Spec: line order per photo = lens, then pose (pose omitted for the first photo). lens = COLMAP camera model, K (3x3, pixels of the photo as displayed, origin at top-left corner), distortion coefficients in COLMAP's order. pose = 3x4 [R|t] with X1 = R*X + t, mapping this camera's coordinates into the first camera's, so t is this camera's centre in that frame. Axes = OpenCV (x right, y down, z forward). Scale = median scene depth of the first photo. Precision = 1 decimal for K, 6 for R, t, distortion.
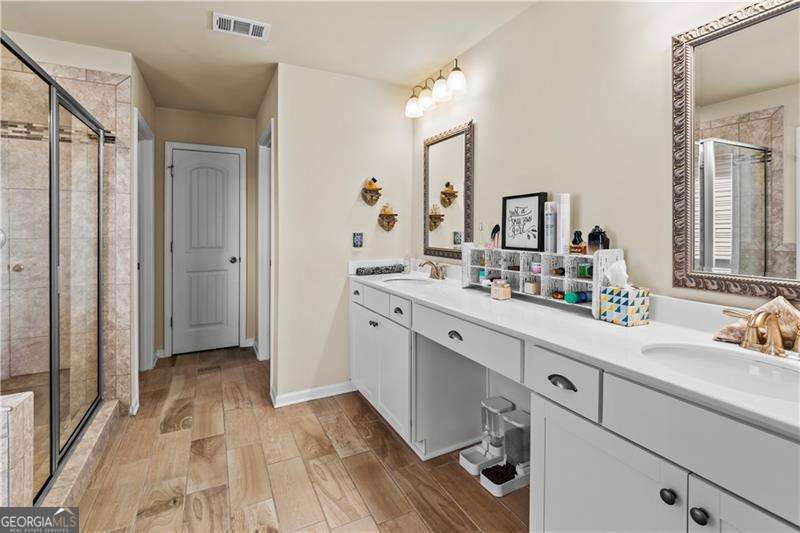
lens RADIAL K [[365.5, 0, 396.2], [0, 365.5, 236.2], [0, 0, 1]] dist [-0.000205, -0.000352]
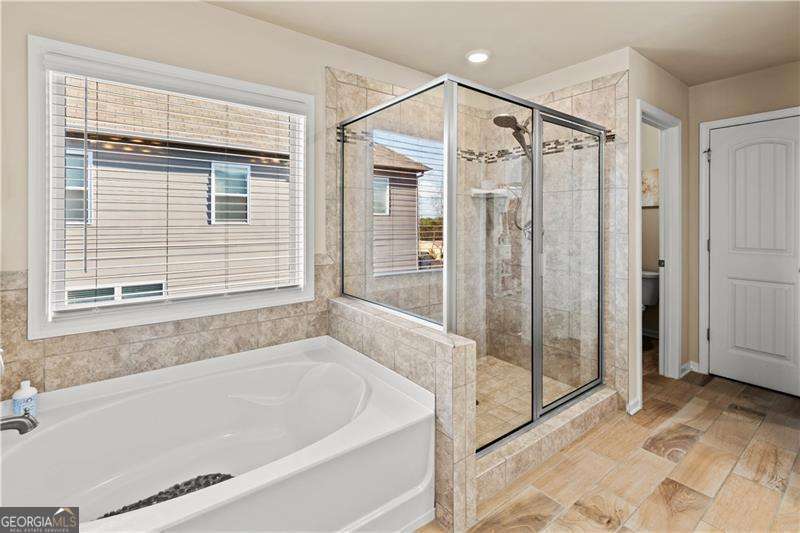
lens RADIAL K [[371.4, 0, 400.5], [0, 371.4, 223.3], [0, 0, 1]] dist [-0.001931, 0.000025]
pose [[0.183705, 0.005112, -0.982968, 0.146860], [-0.025285, 0.999680, 0.000473, -0.005788], [0.982656, 0.024767, 0.183776, 0.210511]]
